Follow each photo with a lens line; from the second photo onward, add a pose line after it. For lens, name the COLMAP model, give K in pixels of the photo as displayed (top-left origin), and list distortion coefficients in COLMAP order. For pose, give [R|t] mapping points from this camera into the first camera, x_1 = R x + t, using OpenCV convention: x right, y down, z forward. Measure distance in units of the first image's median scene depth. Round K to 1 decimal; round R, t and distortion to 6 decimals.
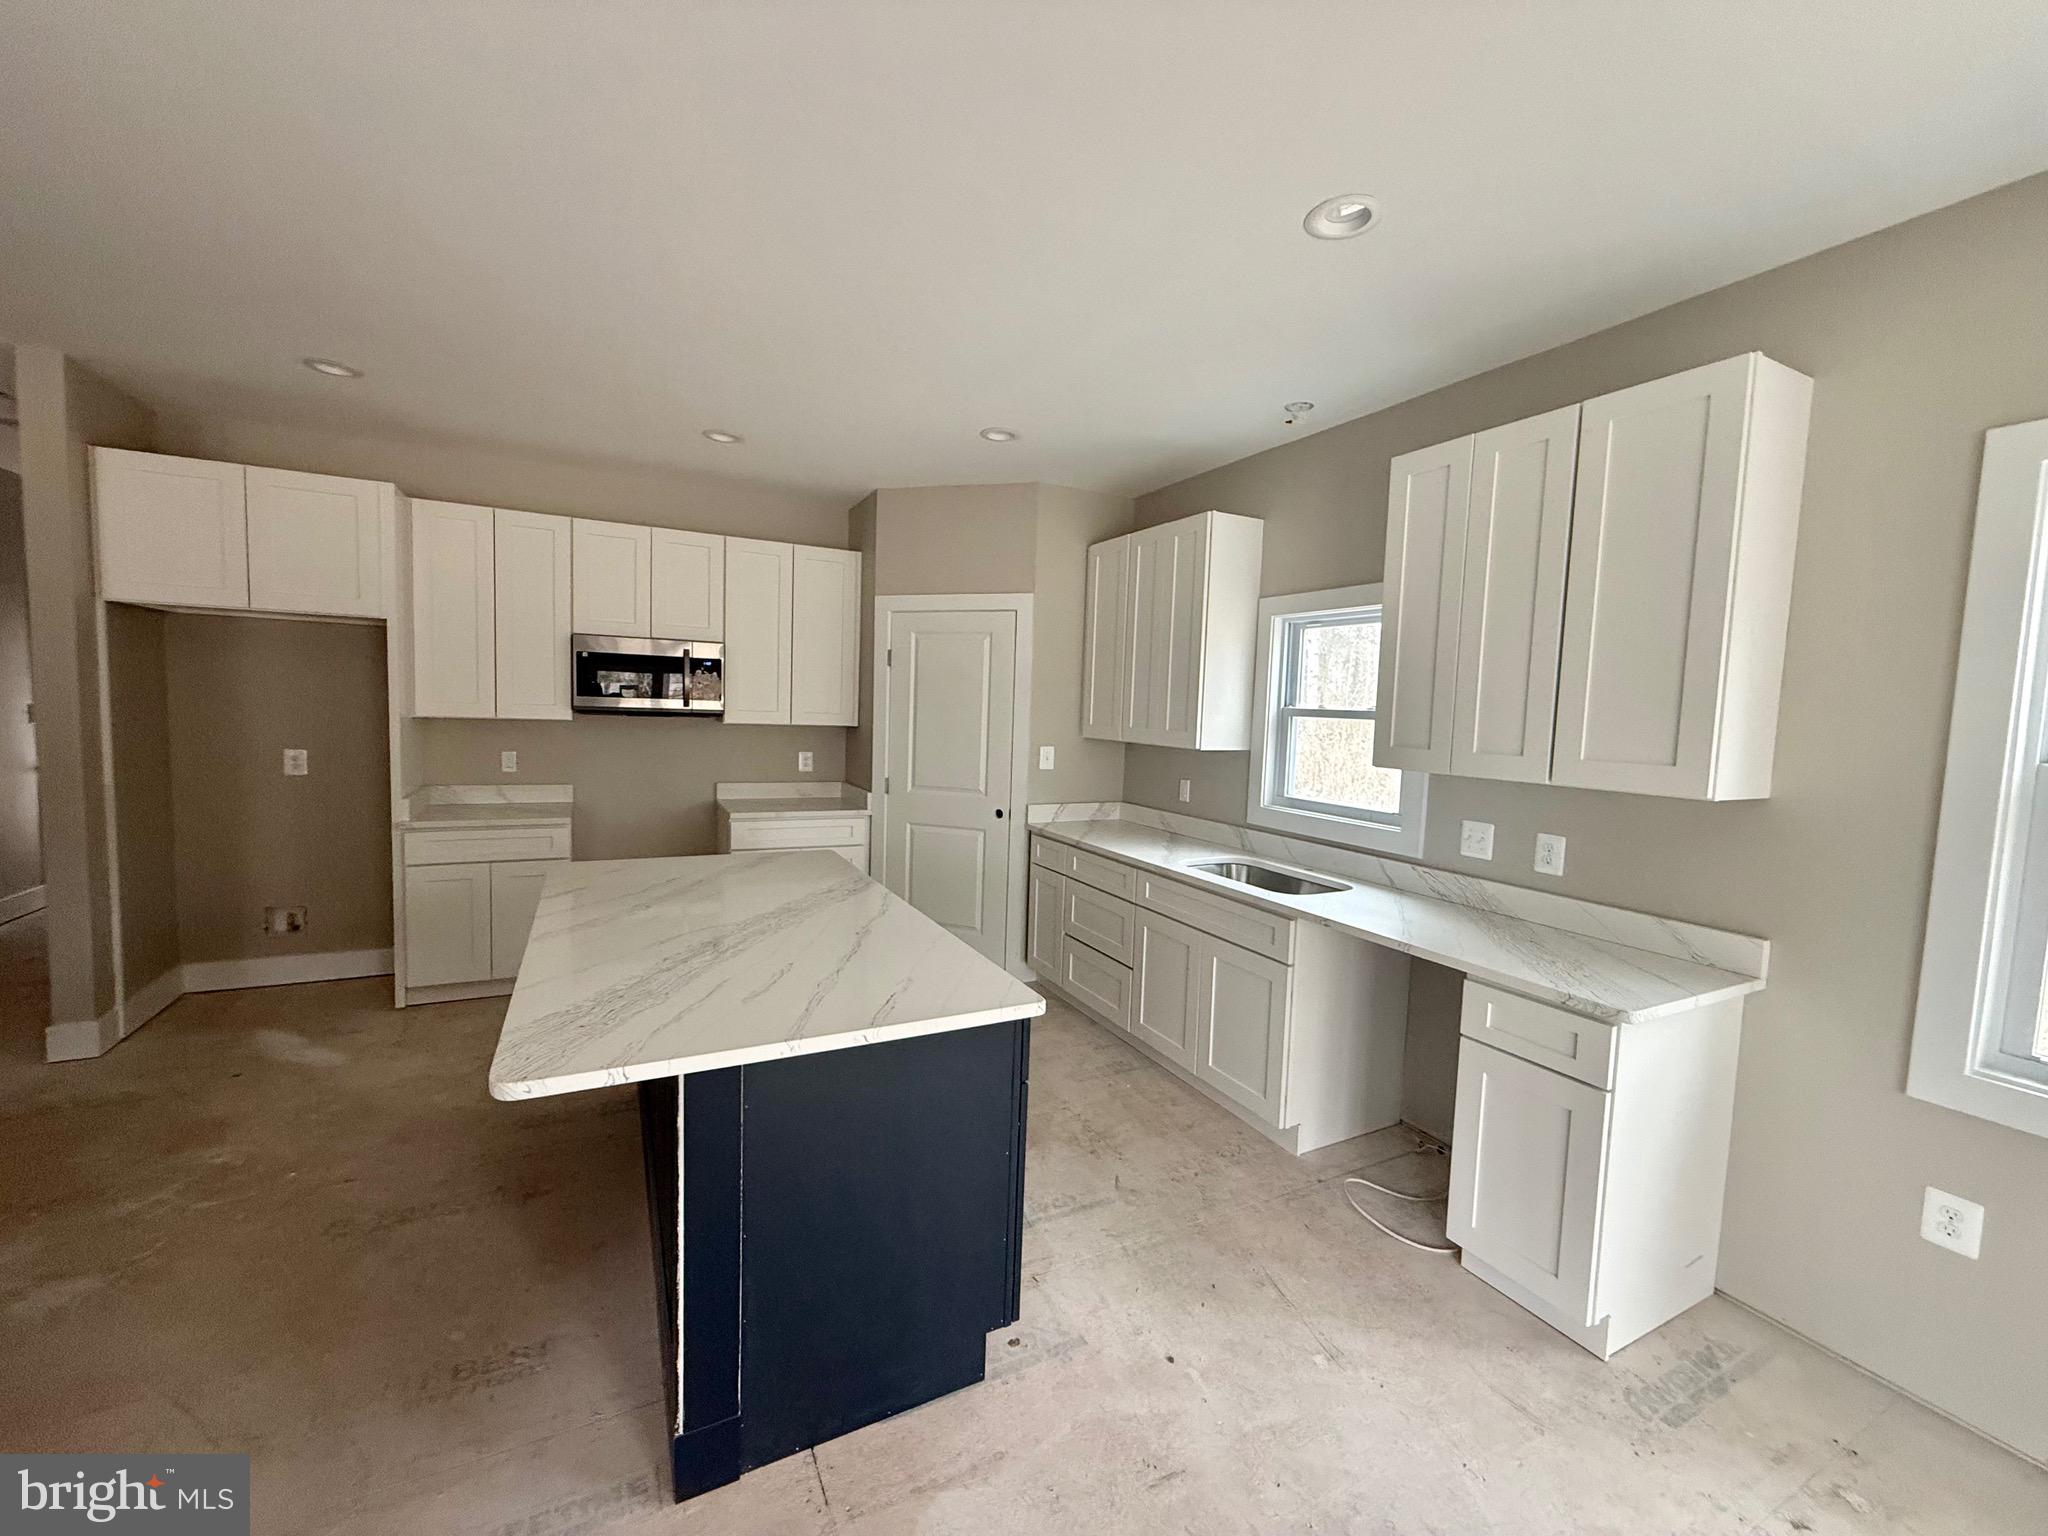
lens RADIAL K [[823.3, 0, 1015.2], [0, 823.3, 764.2], [0, 0, 1]] dist [-0.000087, -0.000125]
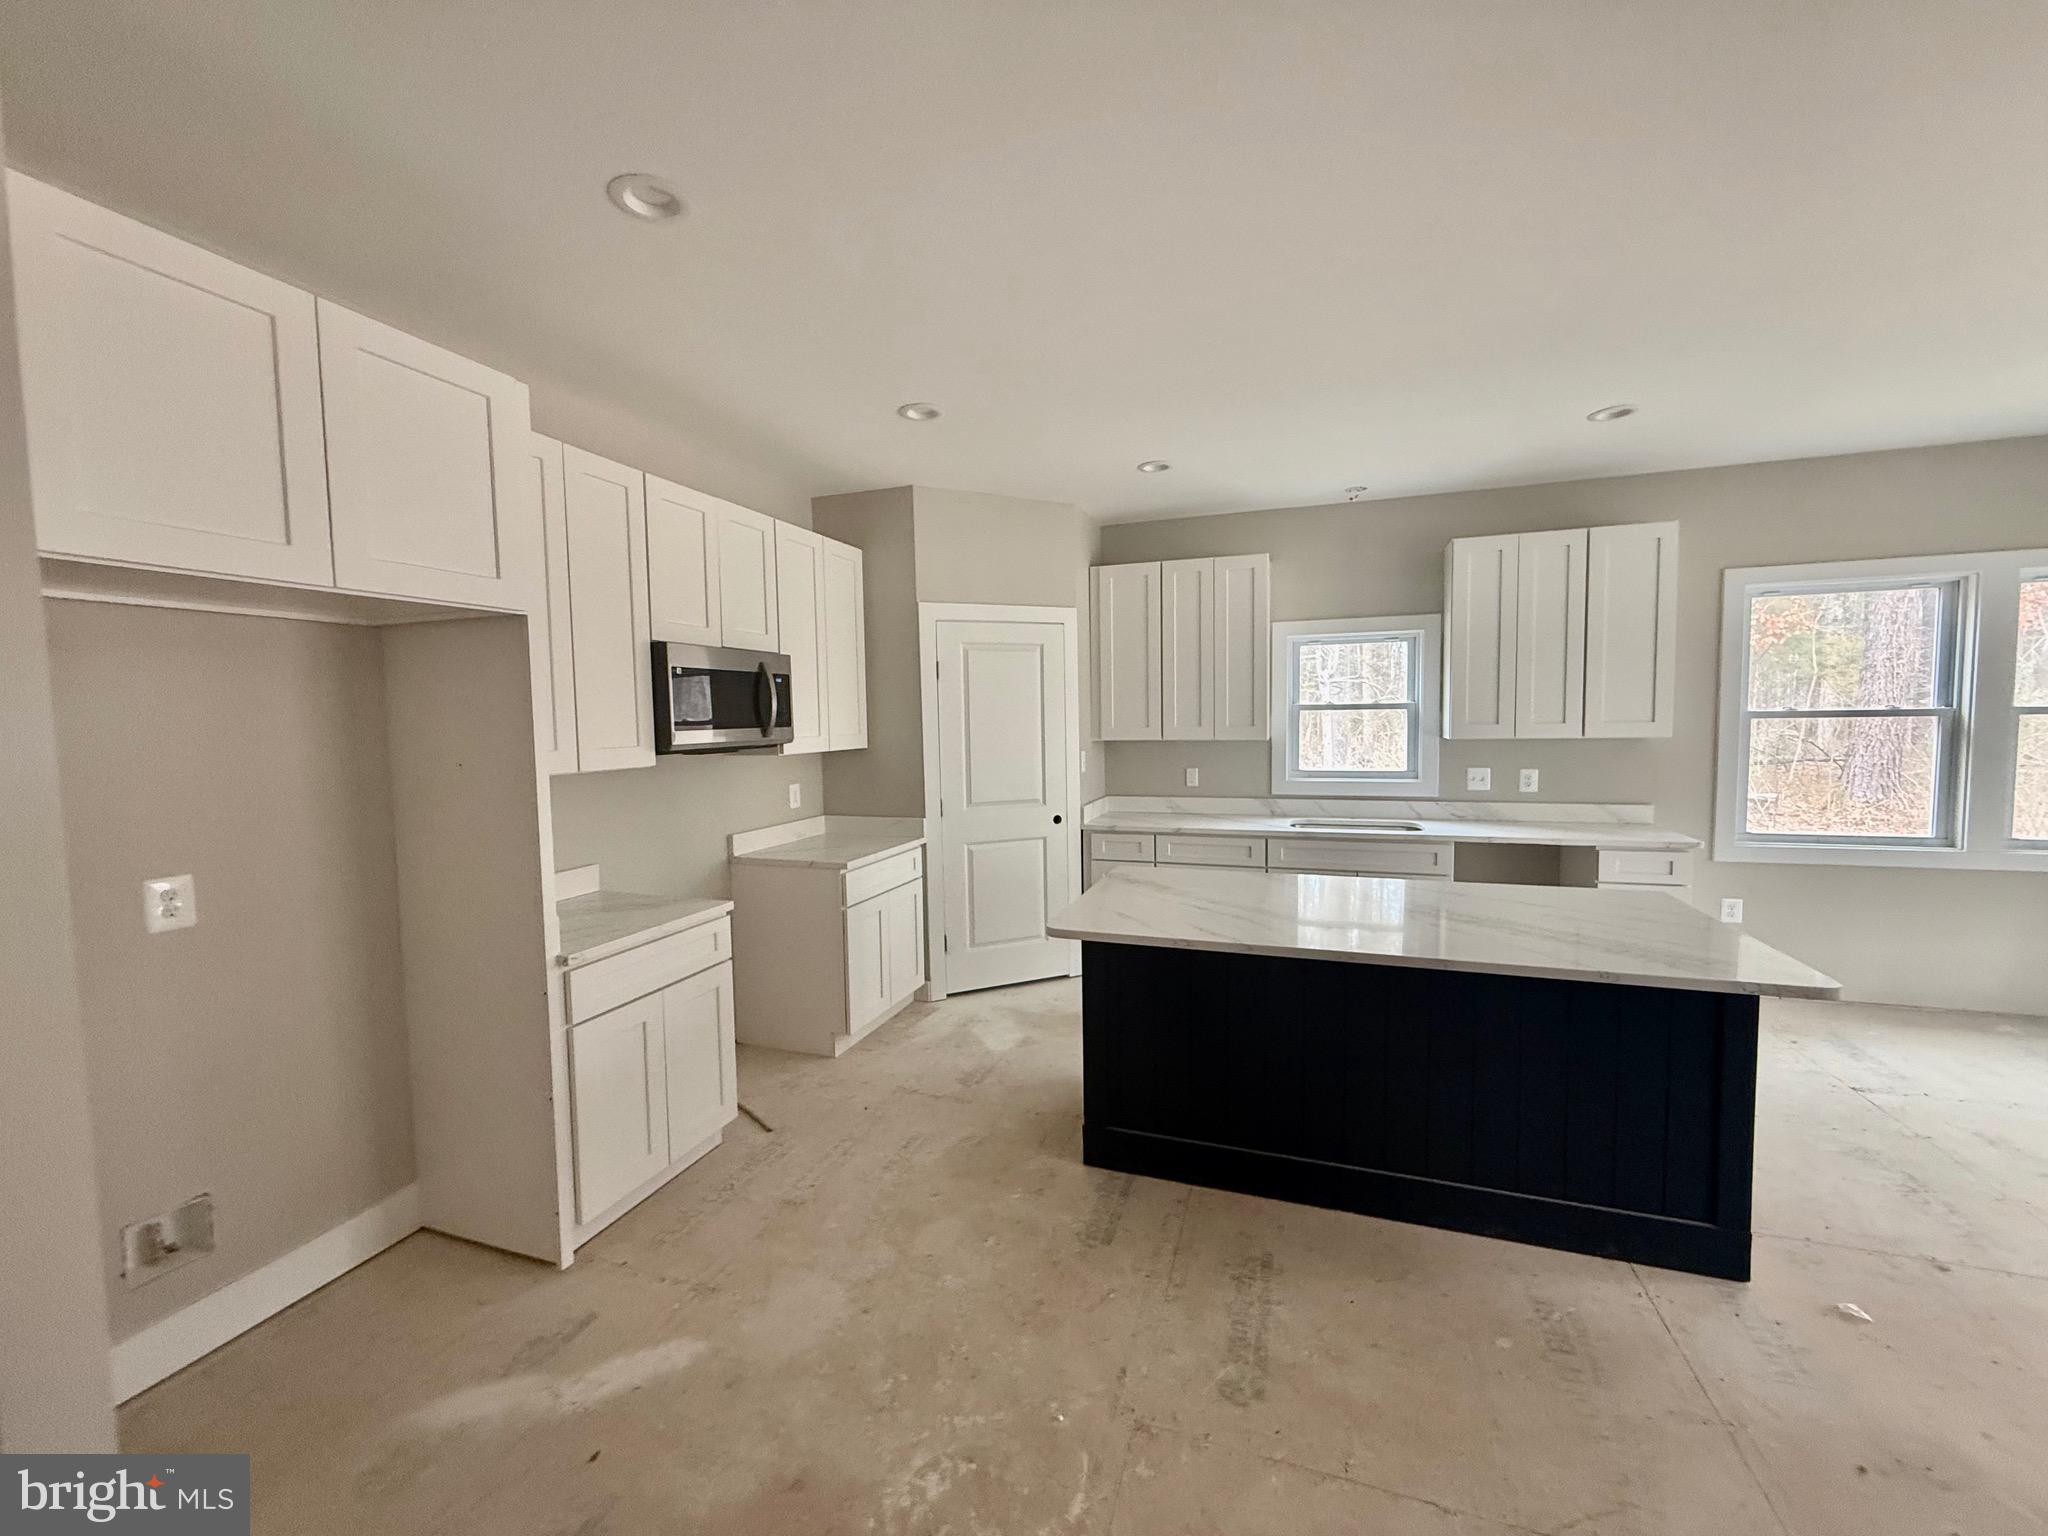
lens RADIAL K [[823.3, 0, 1015.2], [0, 823.3, 764.2], [0, 0, 1]] dist [-0.000087, -0.000125]
pose [[0.719972, -0.090491, 0.688078, -0.934523], [0.093695, 0.995060, 0.032825, -0.058755], [-0.687649, 0.040837, 0.724894, 0.345524]]
